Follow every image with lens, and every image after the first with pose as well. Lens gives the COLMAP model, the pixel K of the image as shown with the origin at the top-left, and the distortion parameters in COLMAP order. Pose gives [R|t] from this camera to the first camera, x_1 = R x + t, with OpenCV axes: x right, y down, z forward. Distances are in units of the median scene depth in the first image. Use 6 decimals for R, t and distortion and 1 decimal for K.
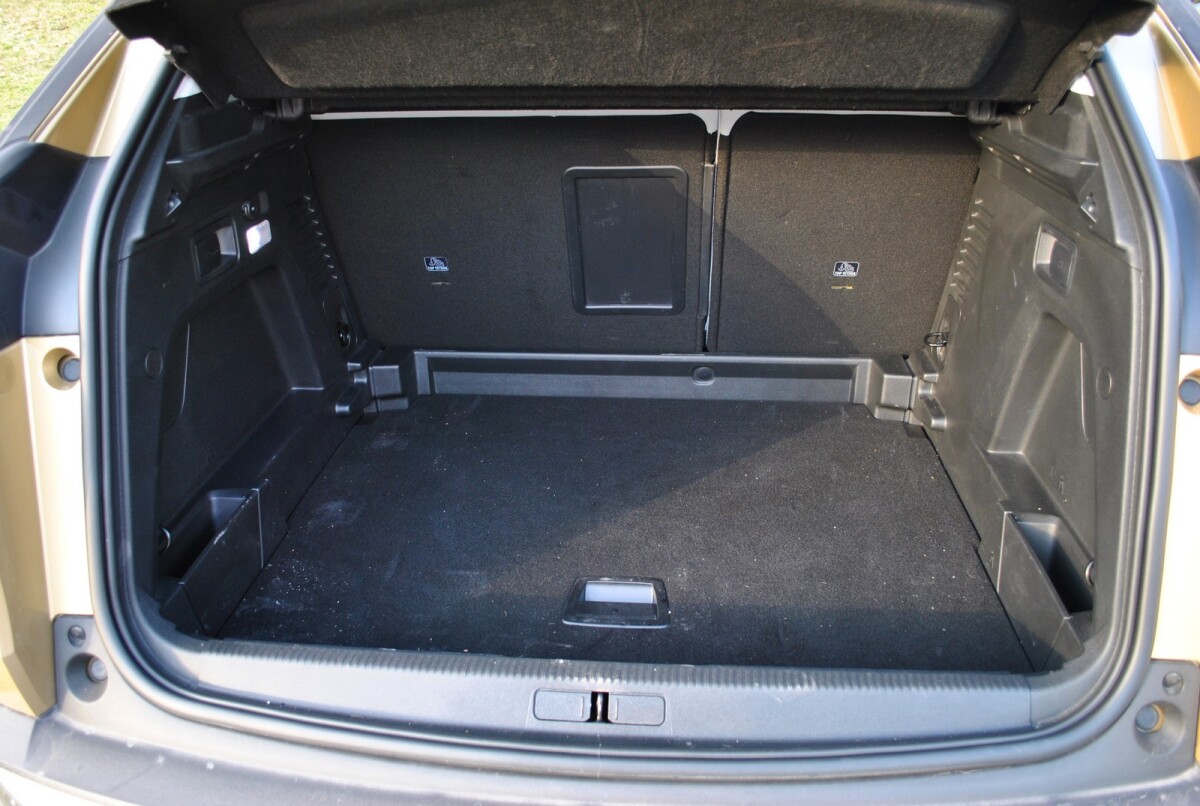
lens RADIAL K [[942.8, 0, 600.1], [0, 942.8, 399.0], [0, 0, 1]] dist [-0.084214, 0.011175]
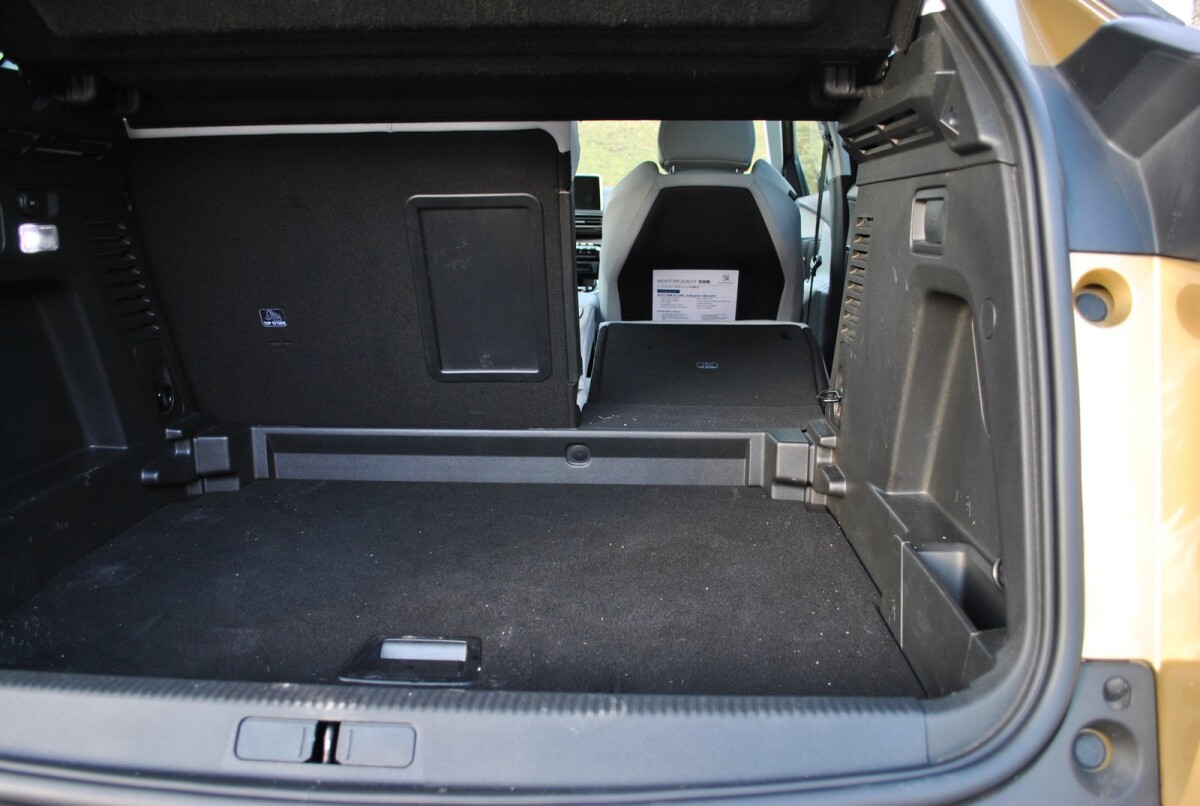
lens RADIAL K [[942.8, 0, 603.6], [0, 942.8, 404.0], [0, 0, 1]] dist [-0.084214, 0.011175]
pose [[0.999190, 0.007627, 0.039499, 0.138210], [0.001619, 0.973443, -0.228925, 0.182409], [-0.040196, 0.228803, 0.972642, 0.184516]]
